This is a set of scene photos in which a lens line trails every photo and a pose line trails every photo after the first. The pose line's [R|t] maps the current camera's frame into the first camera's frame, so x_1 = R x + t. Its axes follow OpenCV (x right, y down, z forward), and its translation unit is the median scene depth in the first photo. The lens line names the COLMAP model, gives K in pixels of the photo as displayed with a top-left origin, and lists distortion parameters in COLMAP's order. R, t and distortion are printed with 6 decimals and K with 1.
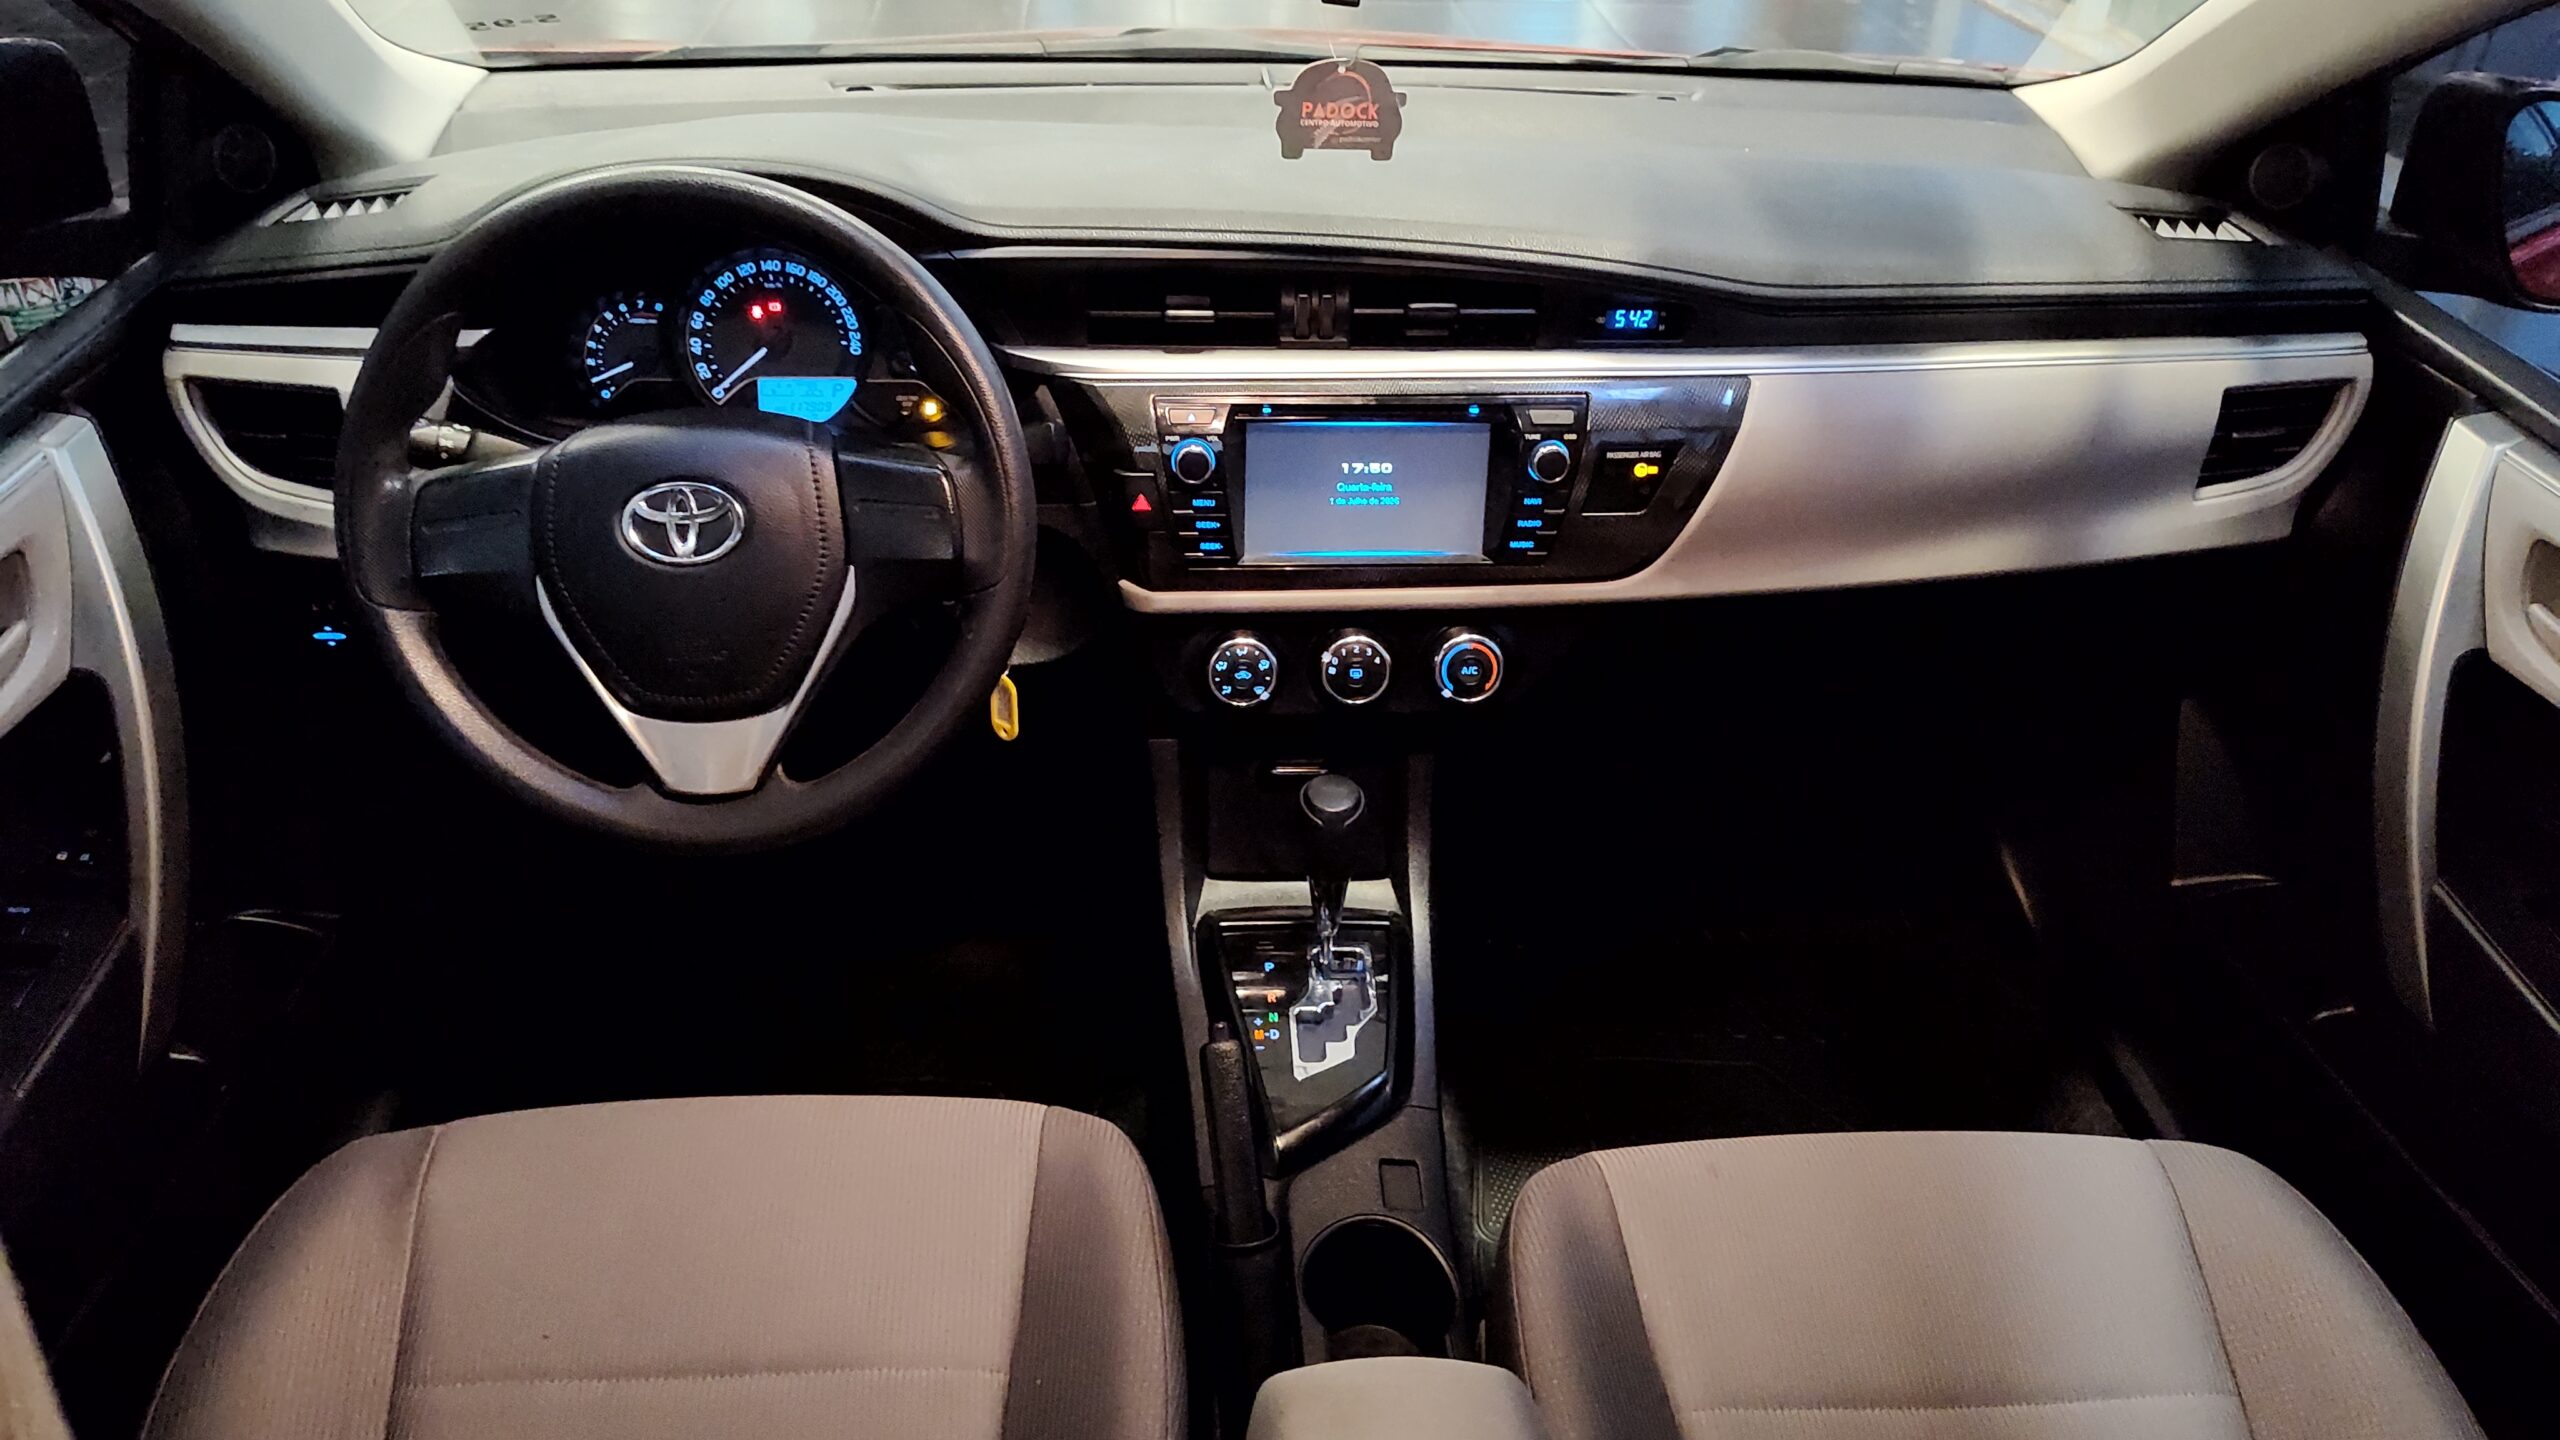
lens RADIAL K [[1777.4, 0, 1237.7], [0, 1777.4, 727.6], [0, 0, 1]] dist [0.028606, -0.033988]
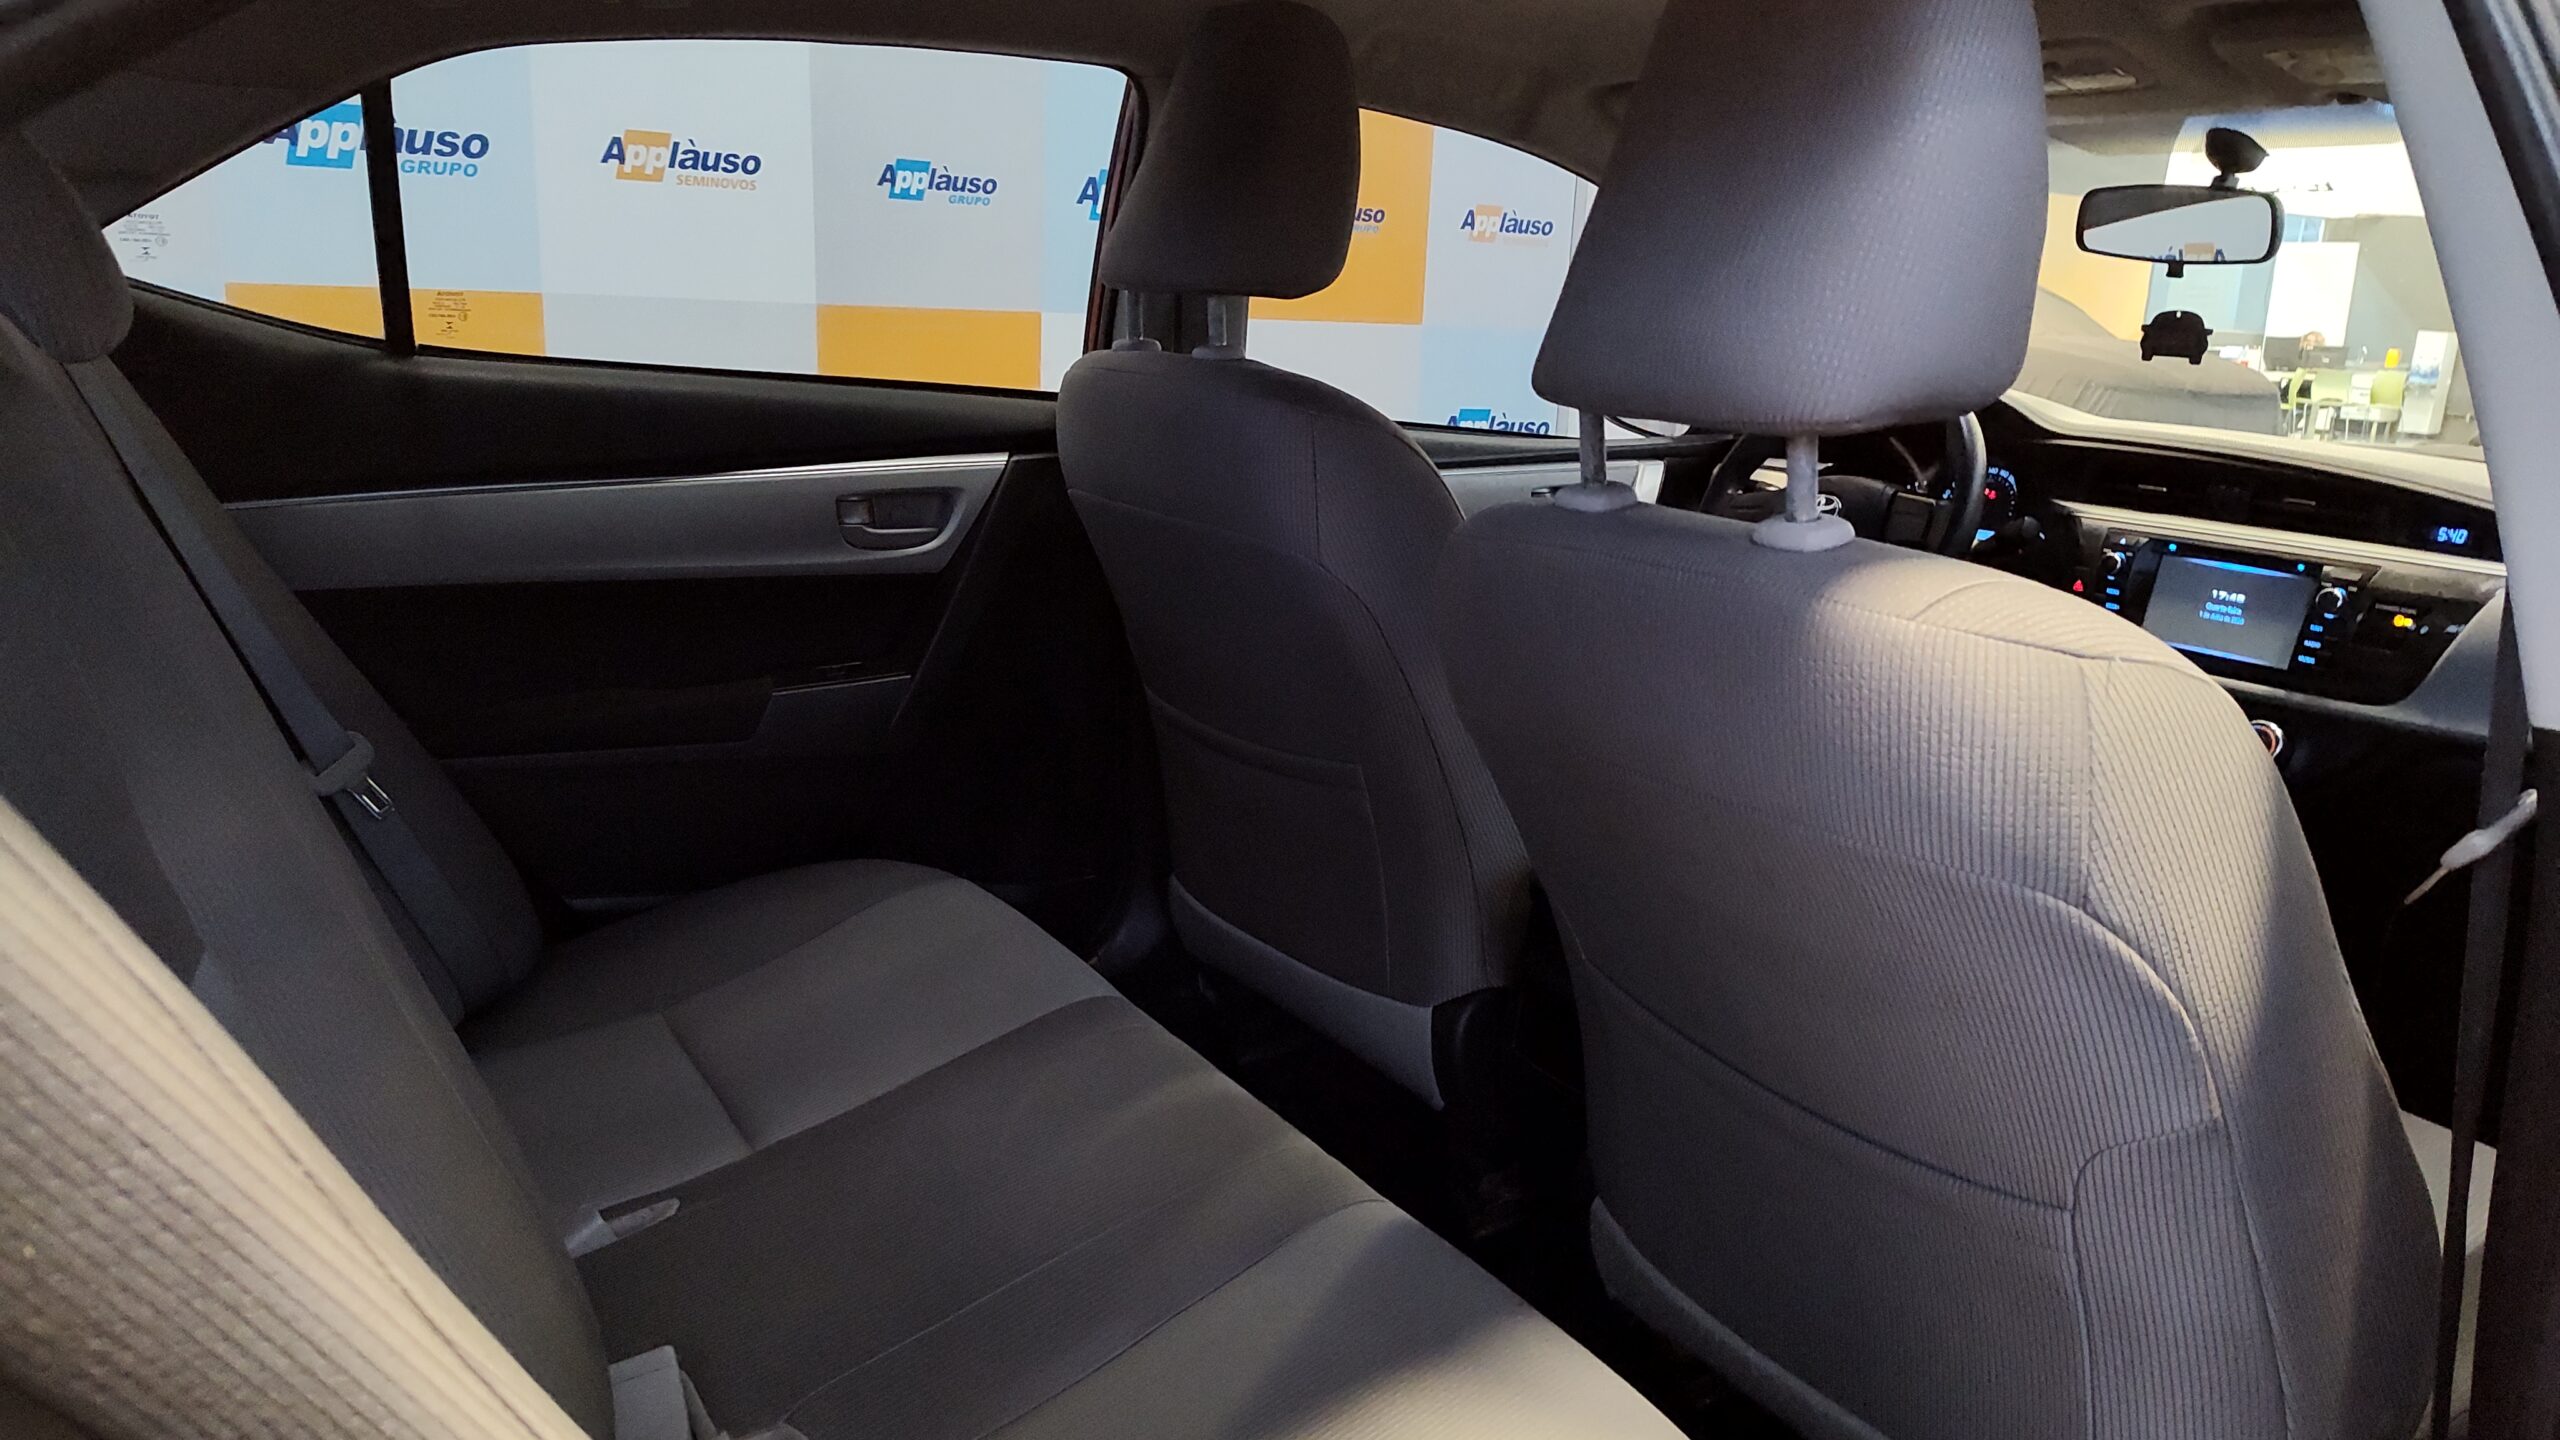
lens RADIAL K [[1777.4, 0, 1276.4], [0, 1777.4, 732.6], [0, 0, 1]] dist [0.028606, -0.033988]
pose [[0.476100, 0.209876, -0.853979, 1.025218], [-0.518793, 0.851144, -0.080052, 0.506351], [0.710058, 0.481151, 0.514112, -0.328634]]
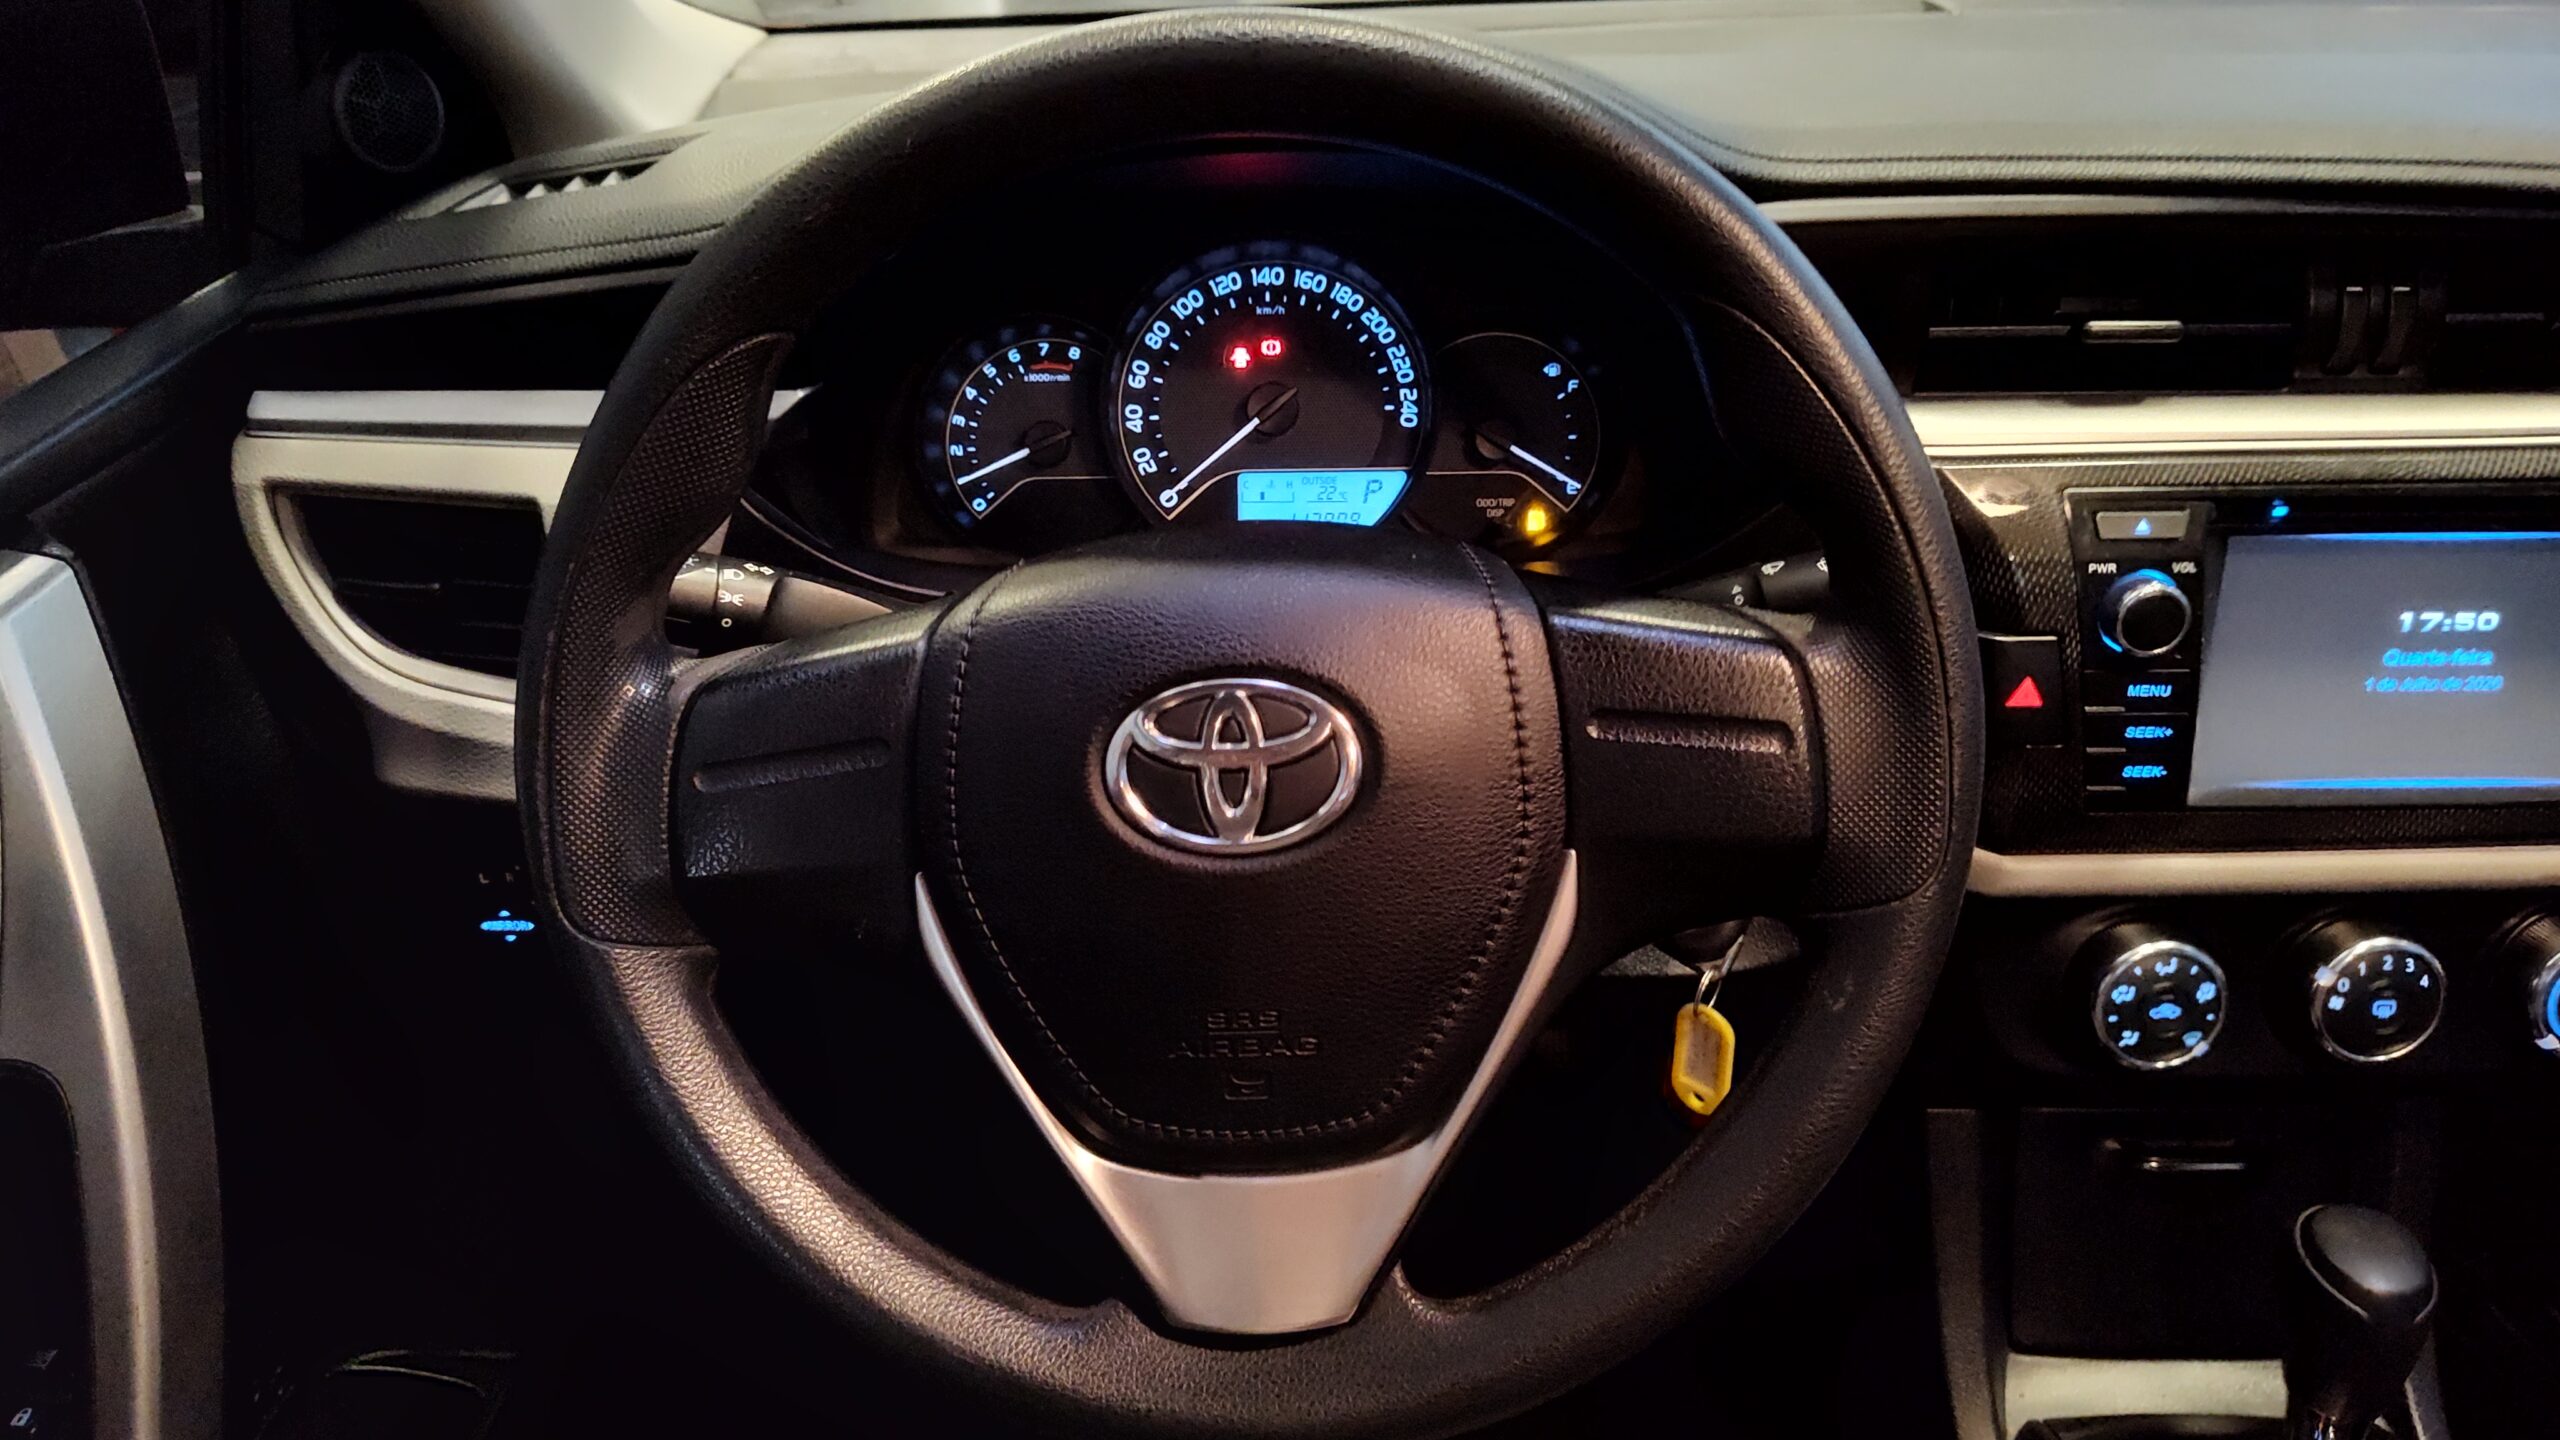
lens RADIAL K [[1777.4, 0, 1242.6], [0, 1777.4, 709.8], [0, 0, 1]] dist [0.028606, -0.033988]
pose [[0.996366, -0.004905, -0.085035, -0.229108], [-0.001452, 0.997217, -0.074540, -0.080778], [0.085164, 0.074393, 0.993586, 0.457281]]
